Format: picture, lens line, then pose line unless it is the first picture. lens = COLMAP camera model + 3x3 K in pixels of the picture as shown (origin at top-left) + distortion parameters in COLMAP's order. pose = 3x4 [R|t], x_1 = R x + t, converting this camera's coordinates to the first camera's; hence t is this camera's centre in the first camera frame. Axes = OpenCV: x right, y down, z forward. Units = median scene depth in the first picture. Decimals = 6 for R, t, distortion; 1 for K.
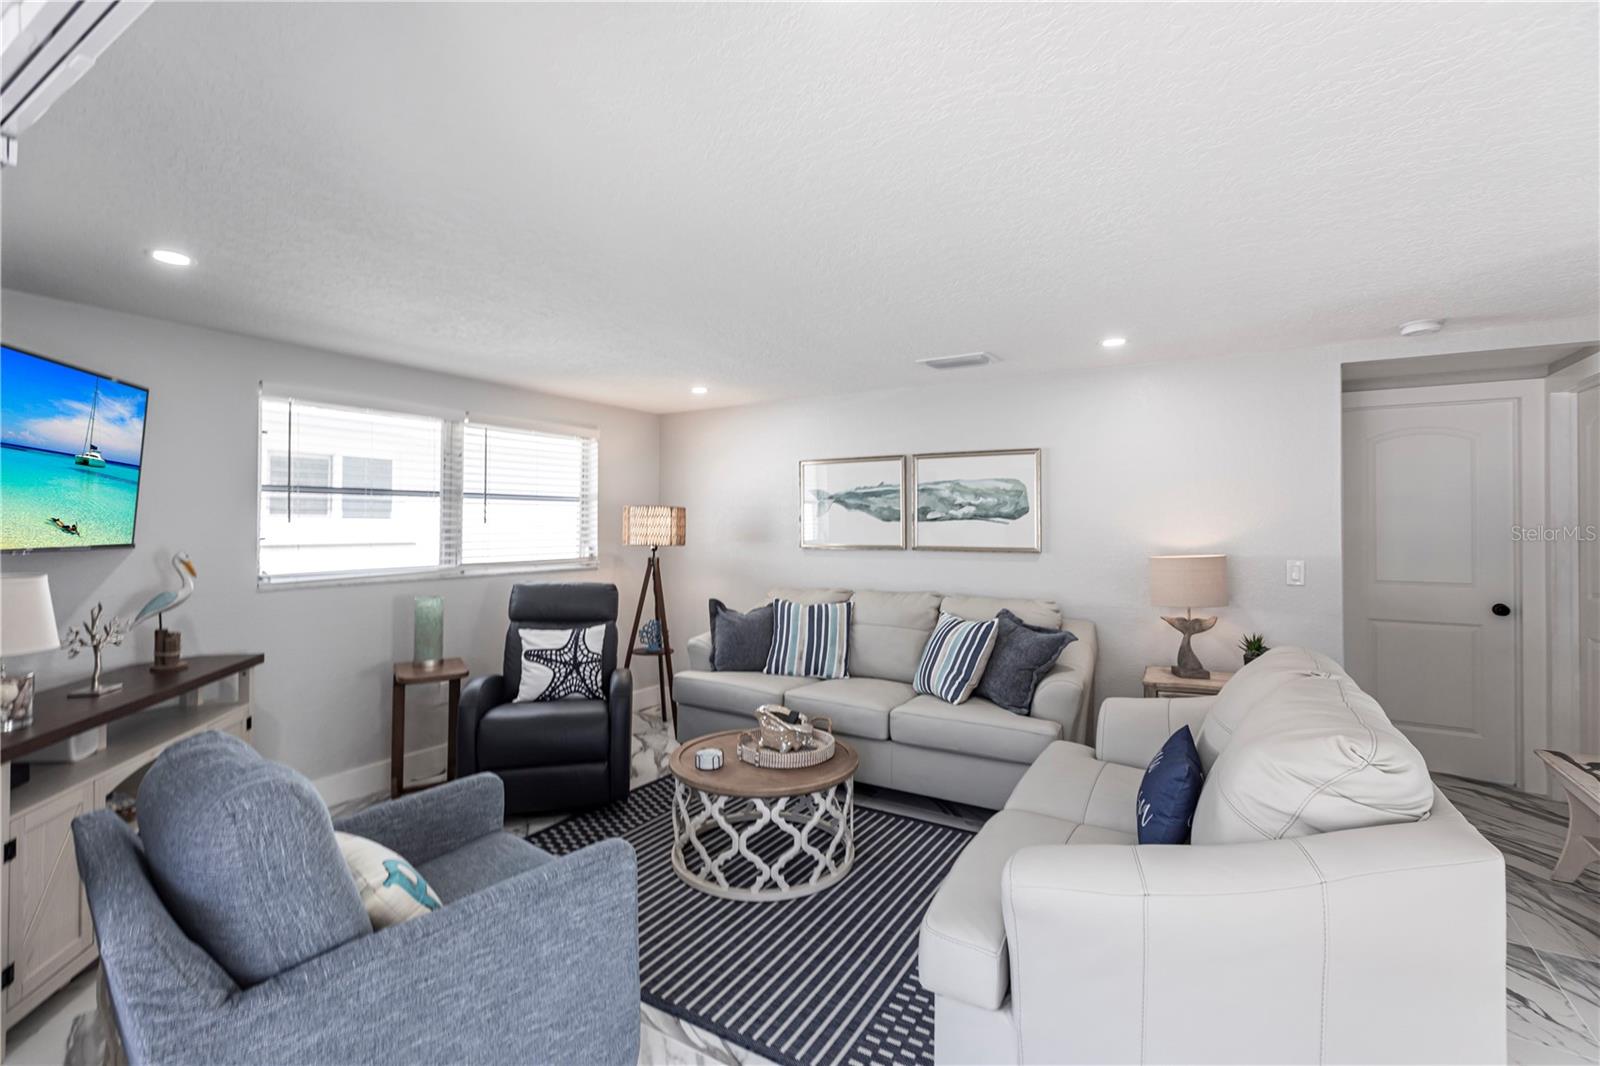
lens RADIAL K [[705.7, 0, 840.4], [0, 705.7, 532.7], [0, 0, 1]] dist [-0.000028, -0.033081]
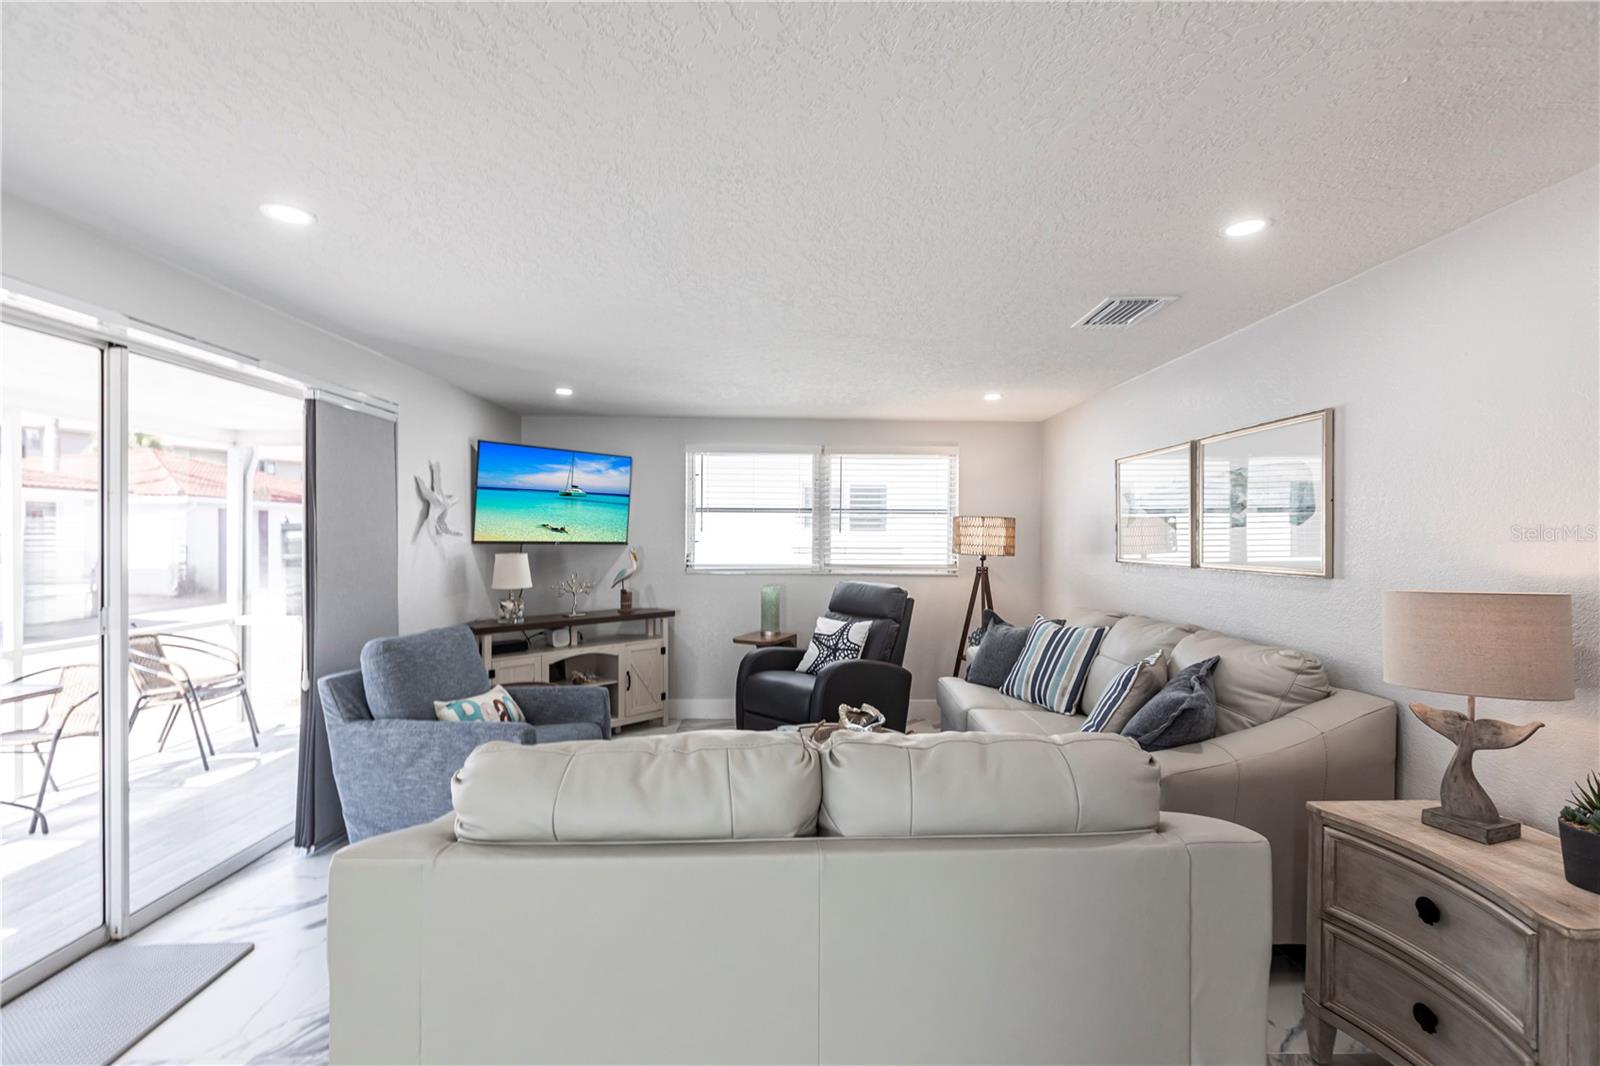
lens RADIAL K [[705.7, 0, 840.4], [0, 705.7, 532.7], [0, 0, 1]] dist [-0.000028, -0.033081]
pose [[0.569784, -0.000340, -0.821795, 0.543675], [-0.023878, 0.999571, -0.016969, 0.009364], [0.821448, 0.029291, 0.569531, 0.298468]]
